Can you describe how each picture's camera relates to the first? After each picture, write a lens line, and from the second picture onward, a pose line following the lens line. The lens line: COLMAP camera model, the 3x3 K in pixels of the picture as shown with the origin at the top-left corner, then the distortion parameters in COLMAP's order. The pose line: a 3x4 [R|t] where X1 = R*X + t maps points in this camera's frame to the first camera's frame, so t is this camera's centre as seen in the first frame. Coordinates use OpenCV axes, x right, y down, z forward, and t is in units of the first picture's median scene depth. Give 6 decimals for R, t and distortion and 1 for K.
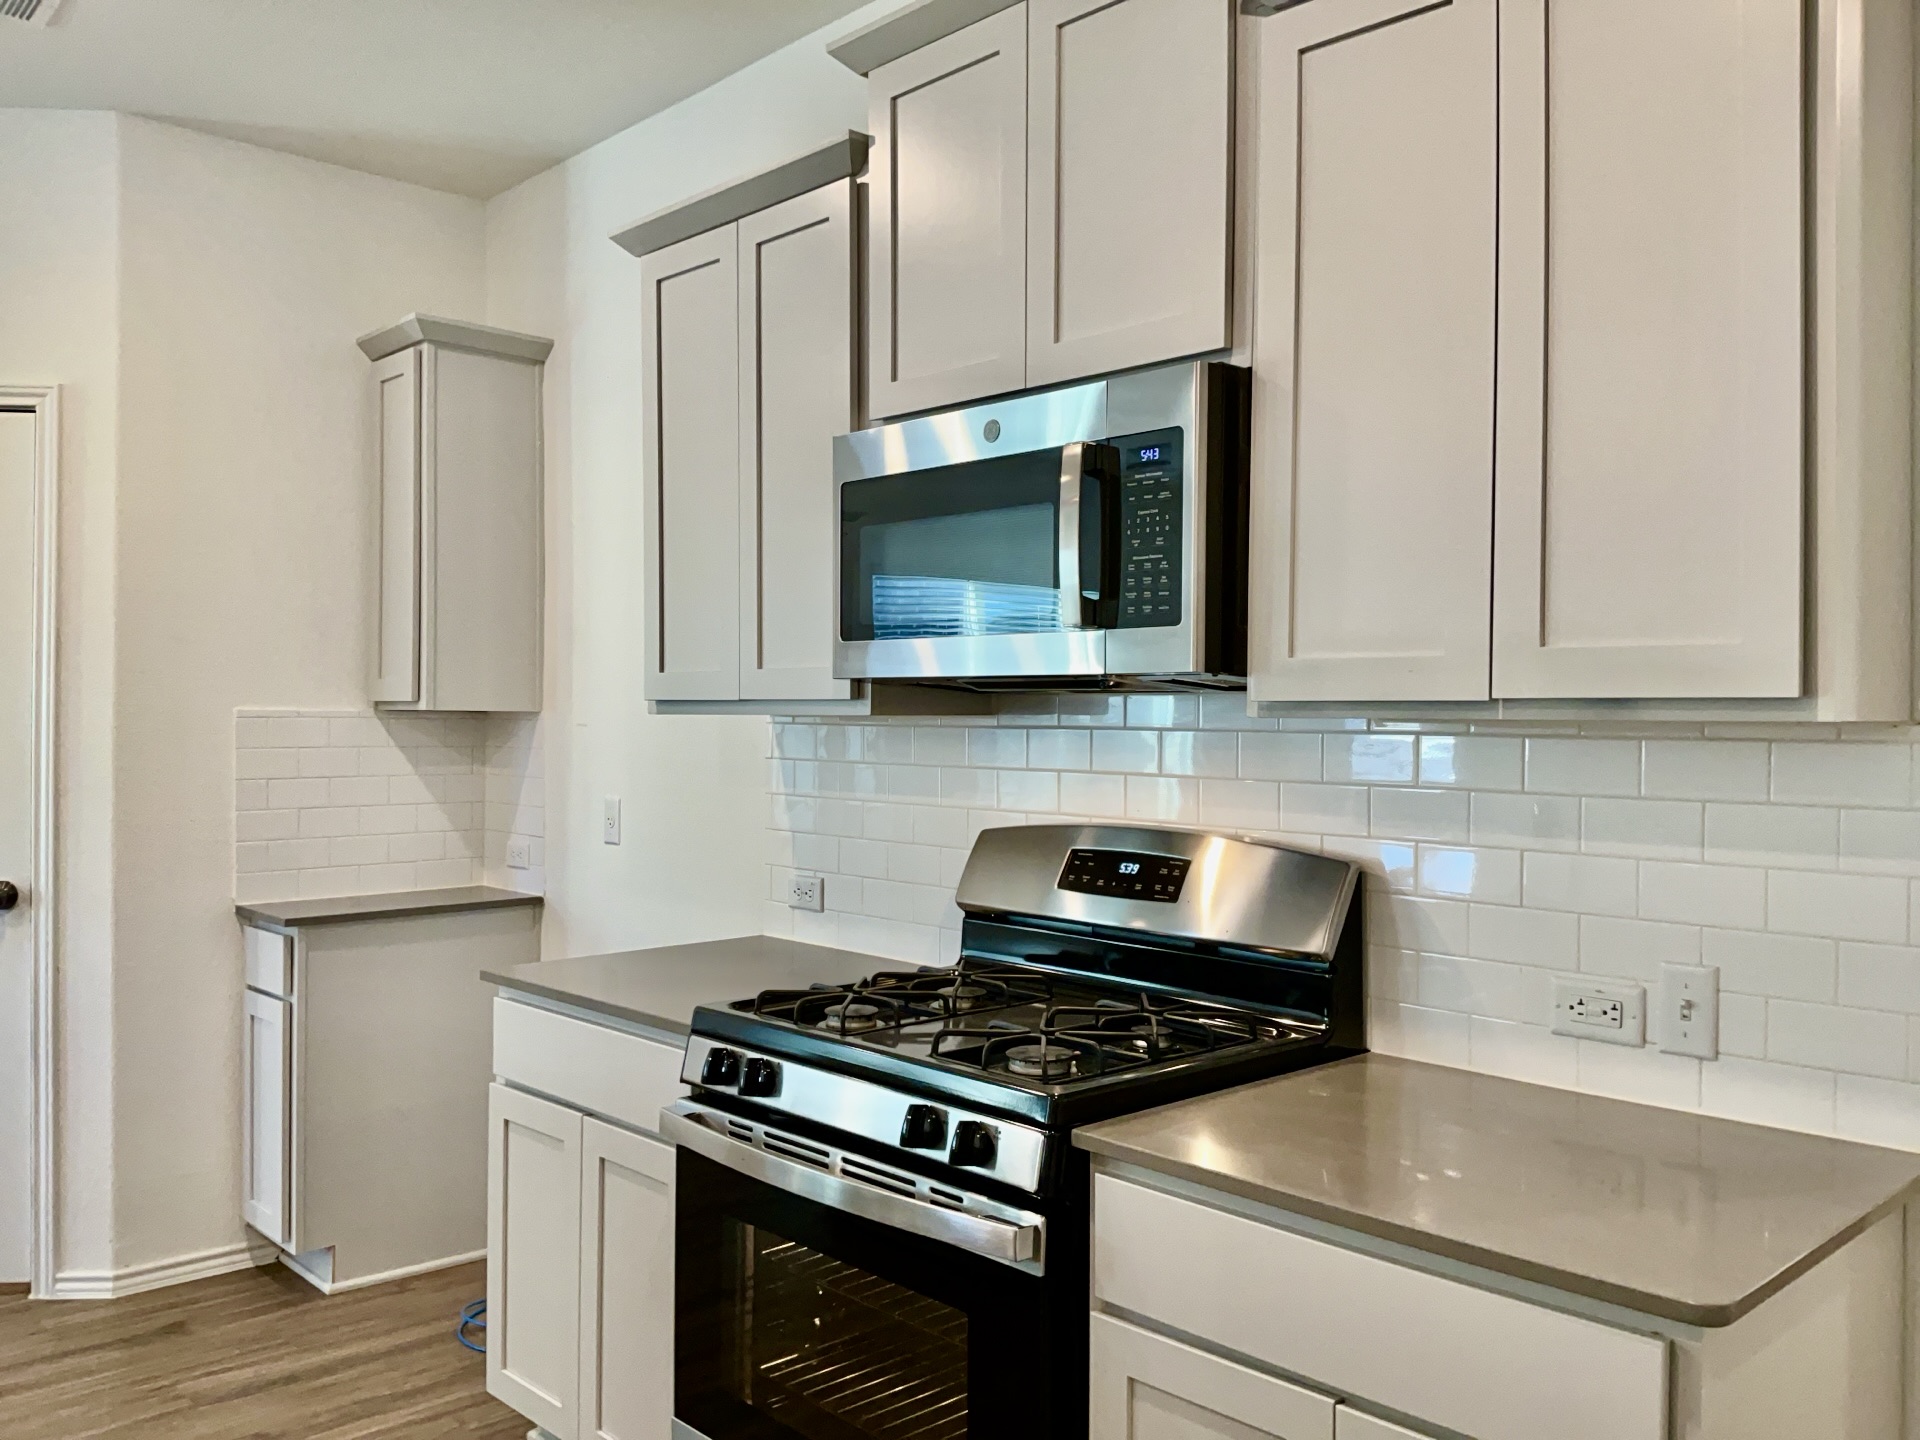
lens RADIAL K [[1519.4, 0, 970.0], [0, 1519.4, 726.7], [0, 0, 1]] dist [0.071348, -0.046529]
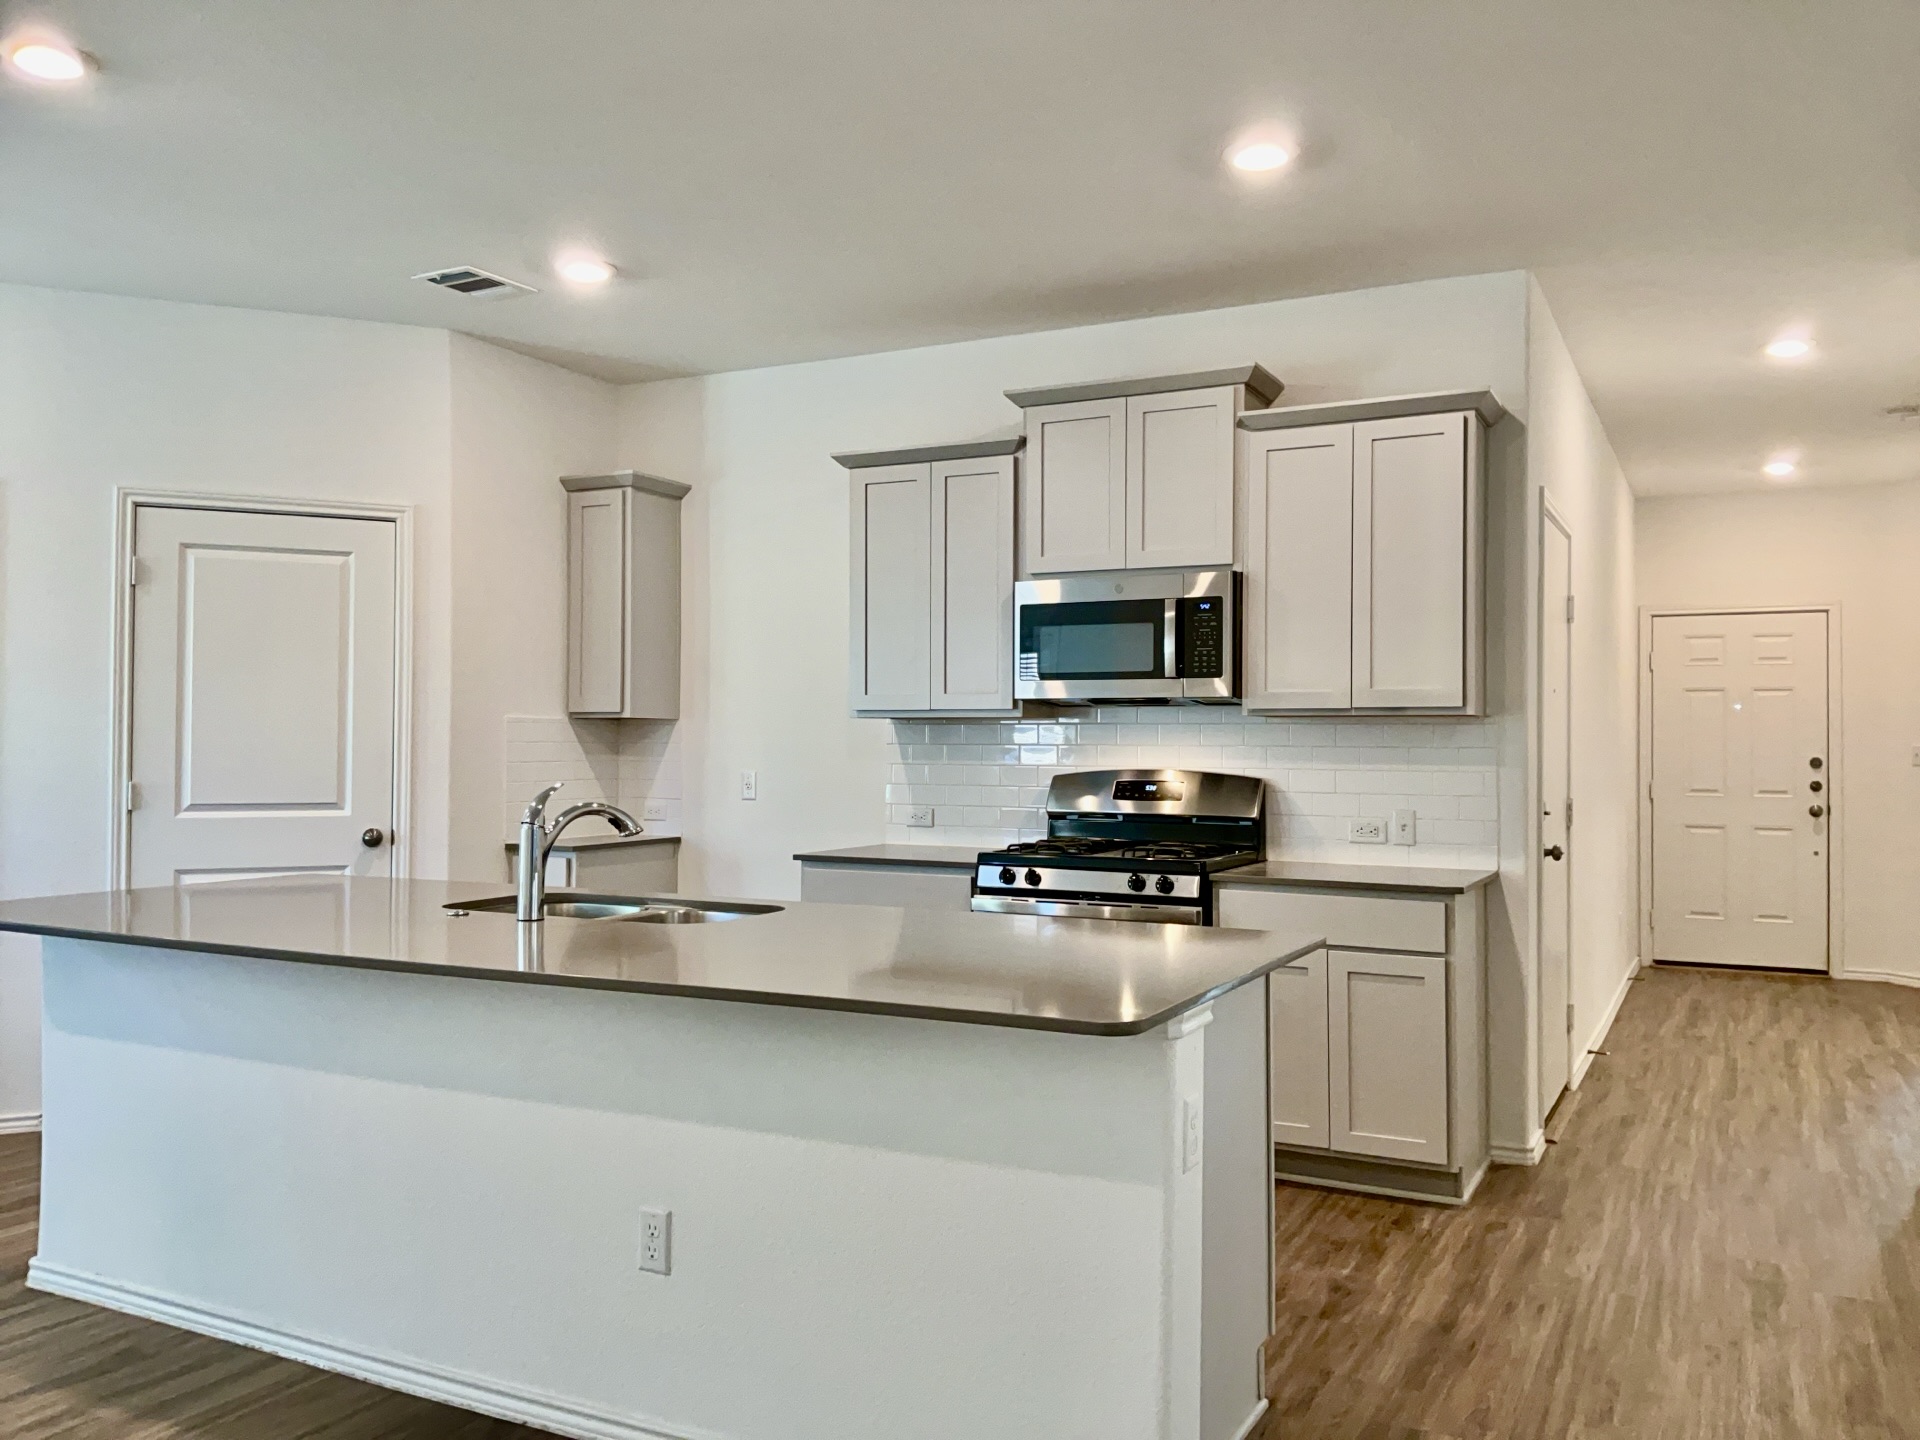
lens RADIAL K [[1519.4, 0, 960.7], [0, 1519.4, 729.1], [0, 0, 1]] dist [0.071348, -0.046529]
pose [[0.946223, -0.001051, 0.323514, -0.805191], [0.005490, 0.999903, -0.012808, 0.034516], [-0.323469, 0.013895, 0.946137, -0.900824]]
